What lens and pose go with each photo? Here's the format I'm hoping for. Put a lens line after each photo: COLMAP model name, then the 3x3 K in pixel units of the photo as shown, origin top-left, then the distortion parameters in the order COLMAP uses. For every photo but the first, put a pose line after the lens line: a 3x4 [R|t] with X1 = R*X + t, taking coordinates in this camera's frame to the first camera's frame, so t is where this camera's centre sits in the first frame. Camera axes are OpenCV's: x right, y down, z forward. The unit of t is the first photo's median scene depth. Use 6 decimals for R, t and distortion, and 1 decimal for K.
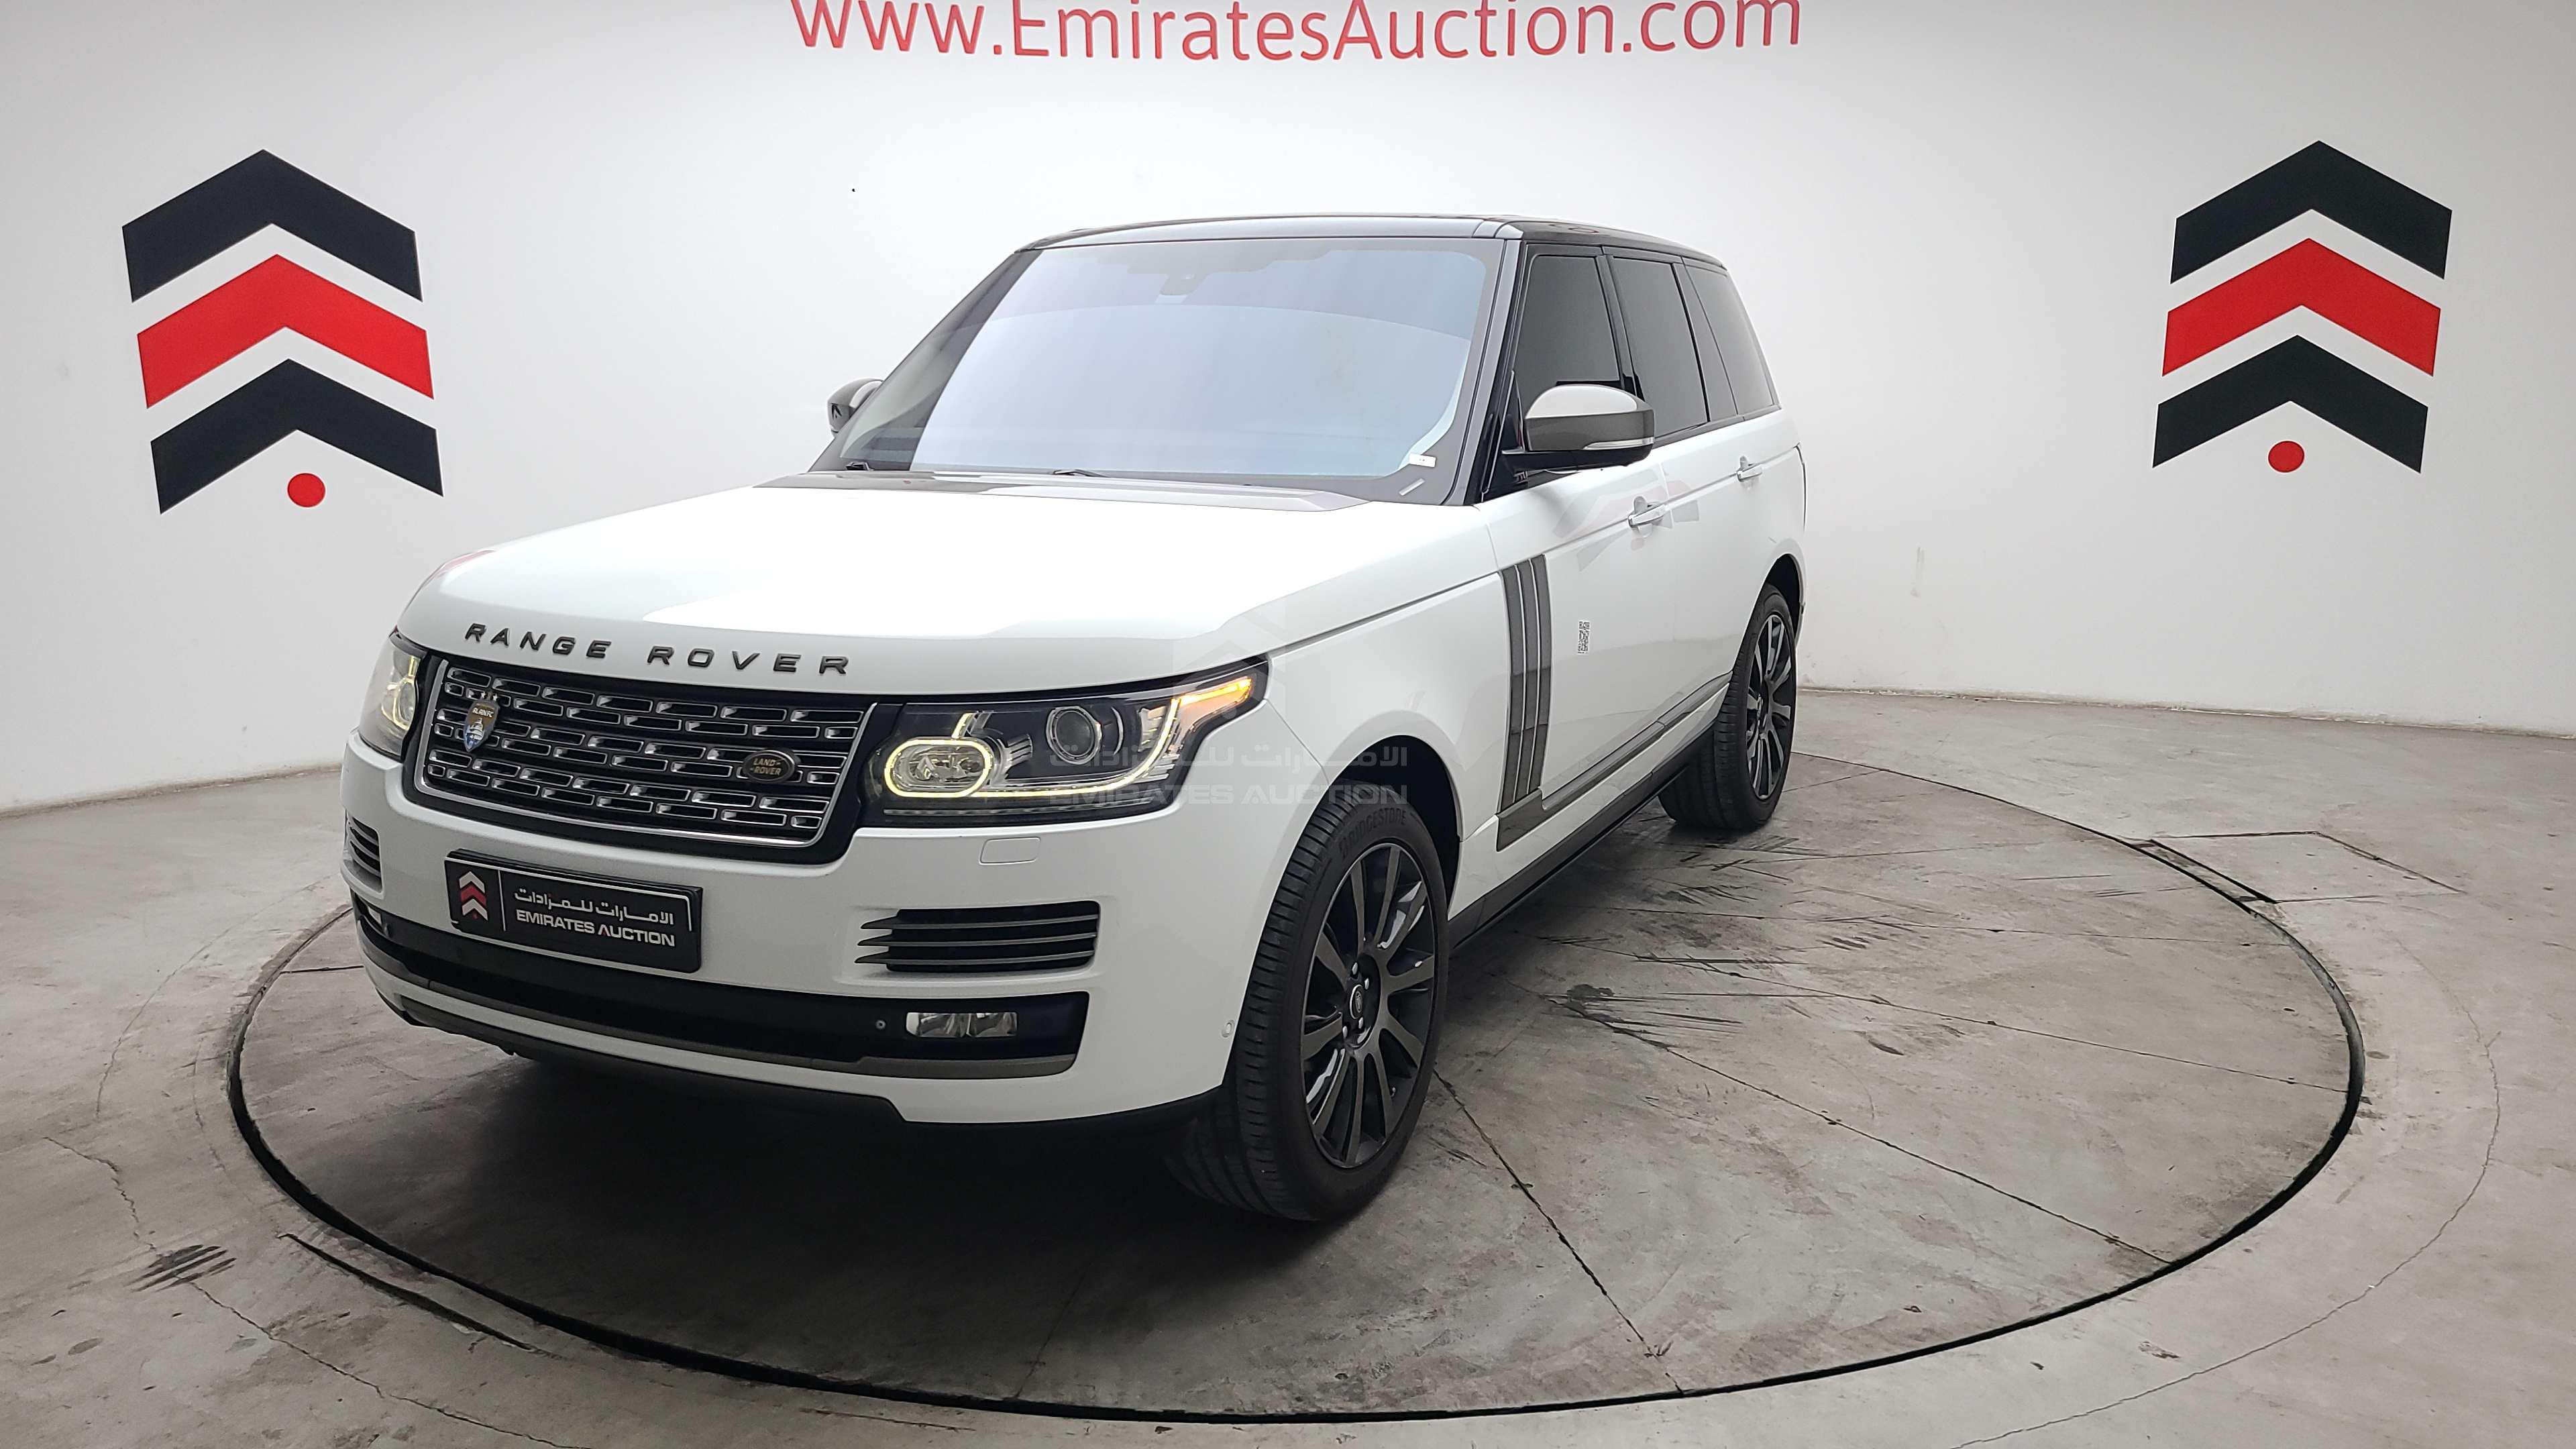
lens RADIAL K [[1918.9, 0, 1281.3], [0, 1918.9, 706.6], [0, 0, 1]] dist [0.055089, -0.036462]
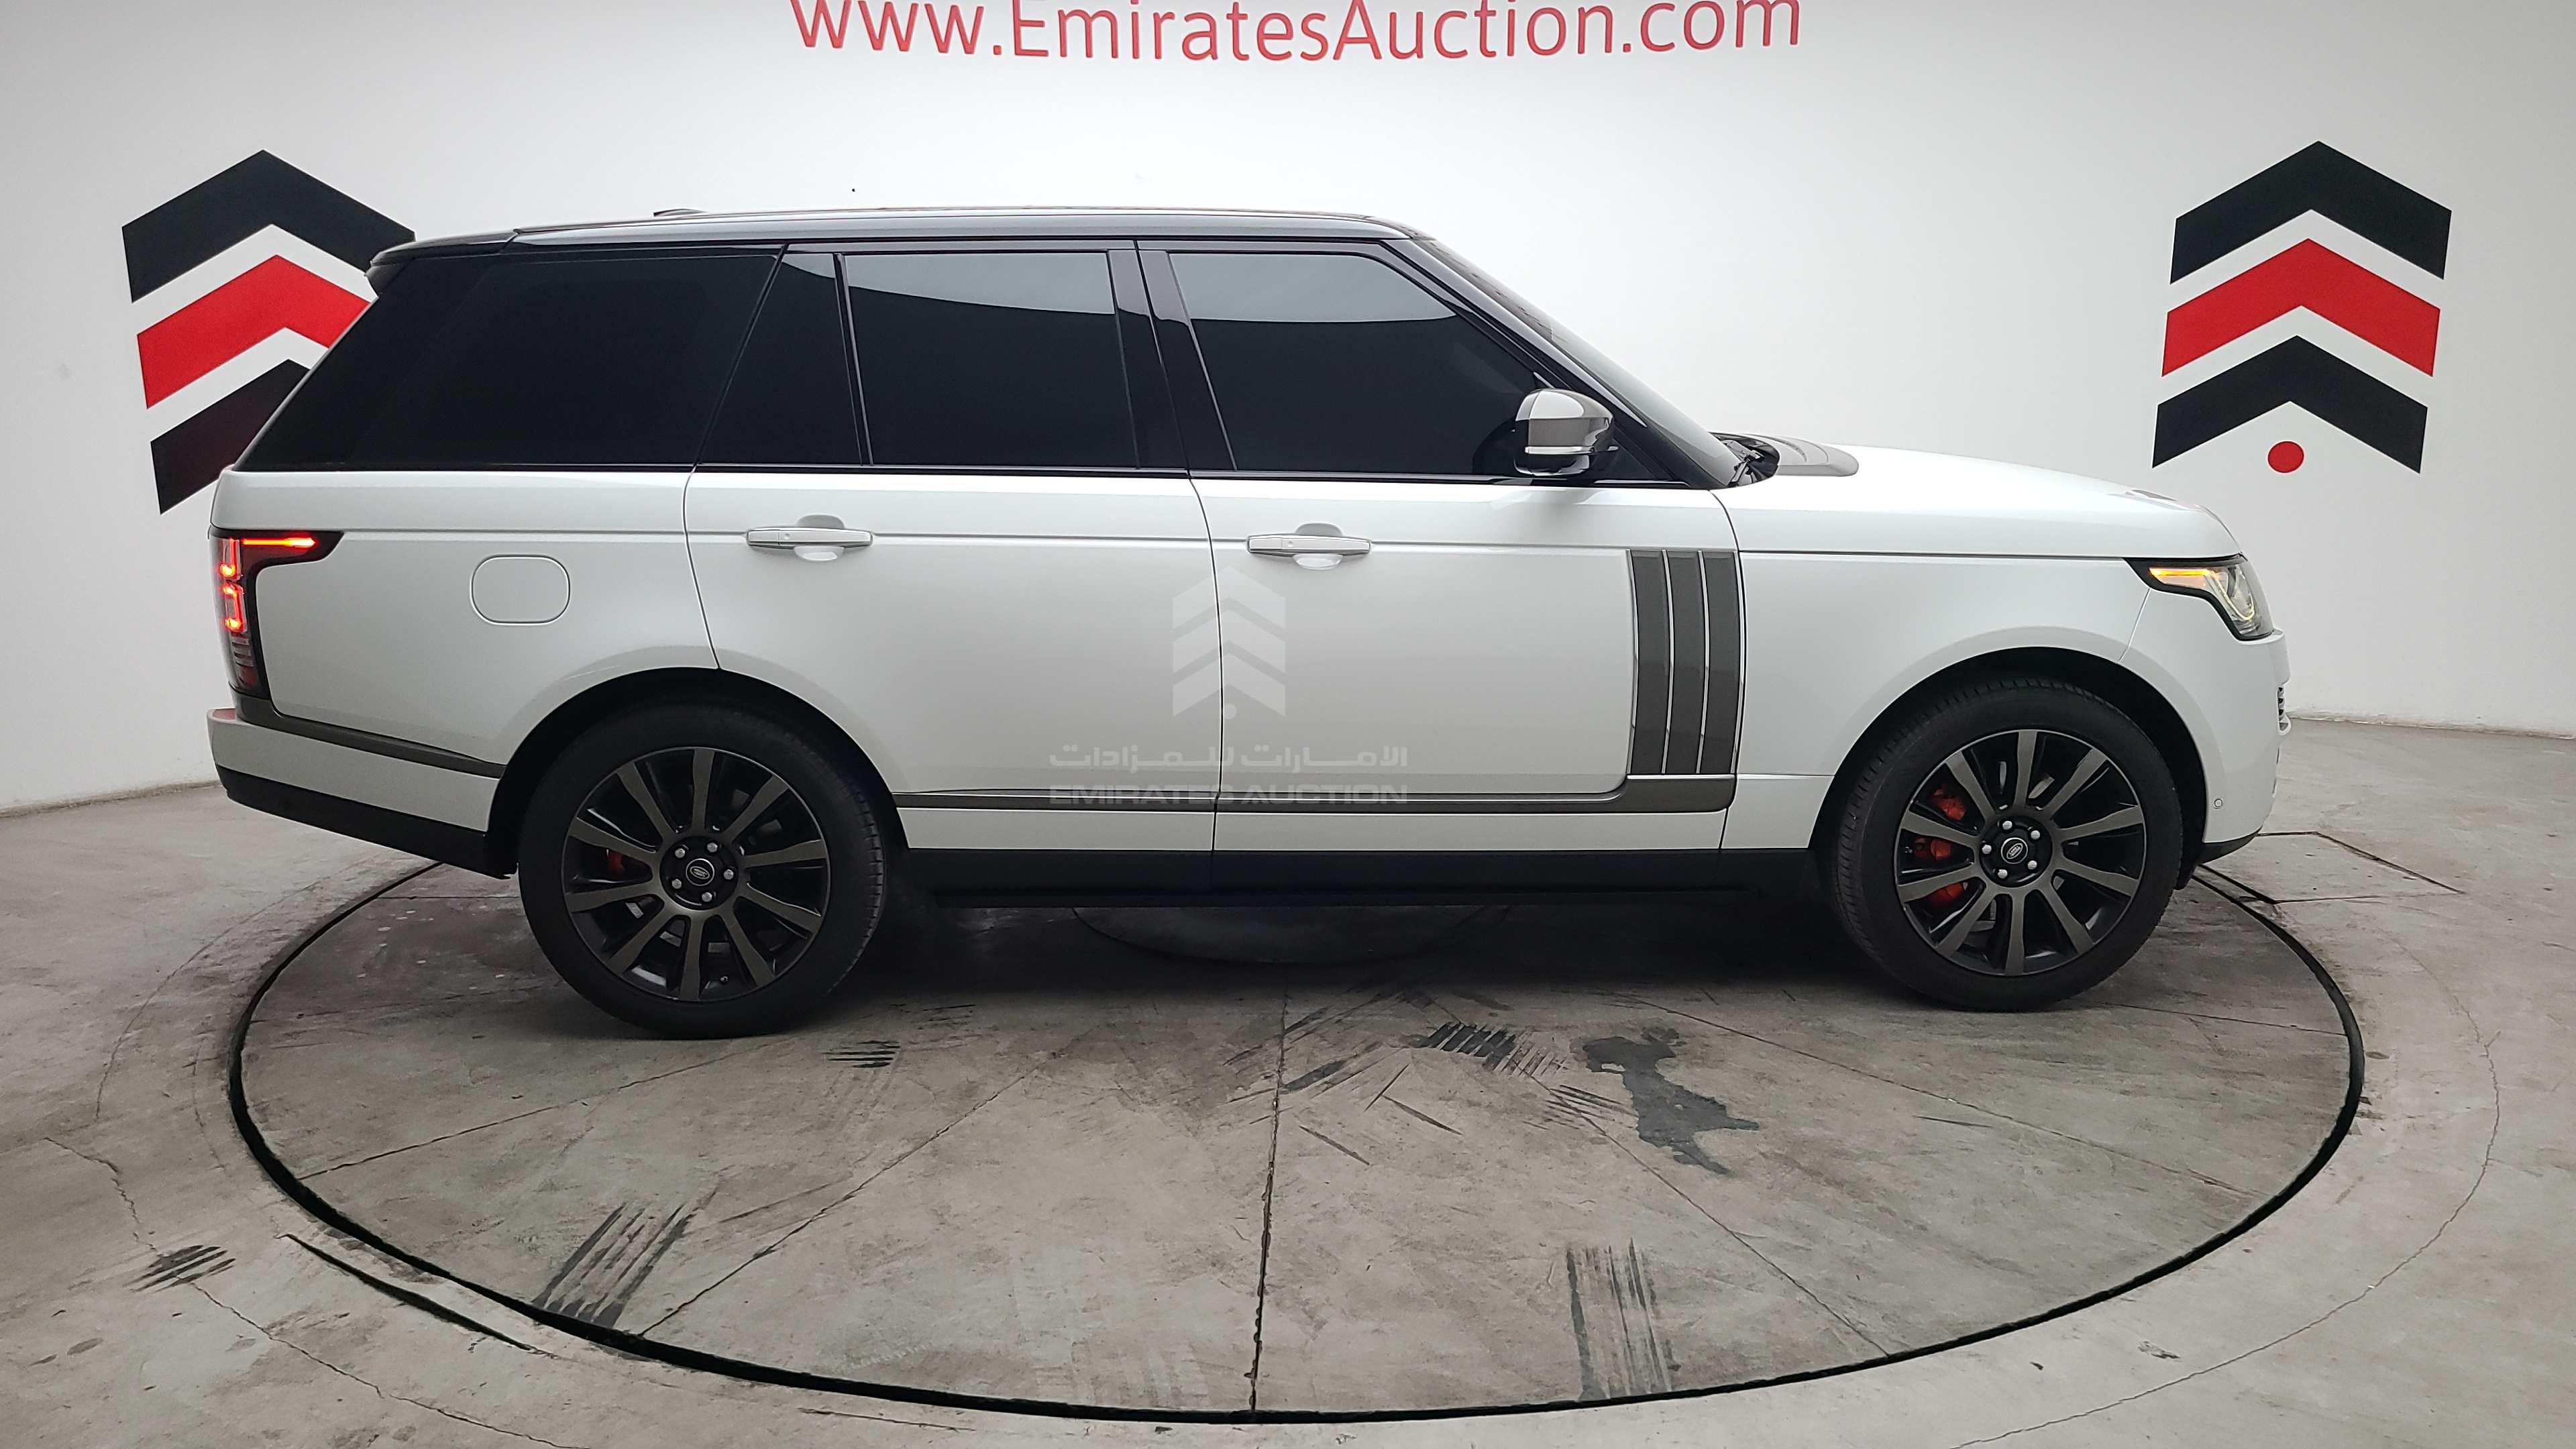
lens RADIAL K [[1918.9, 0, 1251.3], [0, 1918.9, 721.7], [0, 0, 1]] dist [0.055089, -0.036462]
pose [[-0.498310, -0.177091, 0.848720, -1.400935], [0.183406, 0.935232, 0.302826, -0.498712], [-0.847378, 0.306561, -0.433556, 2.431288]]
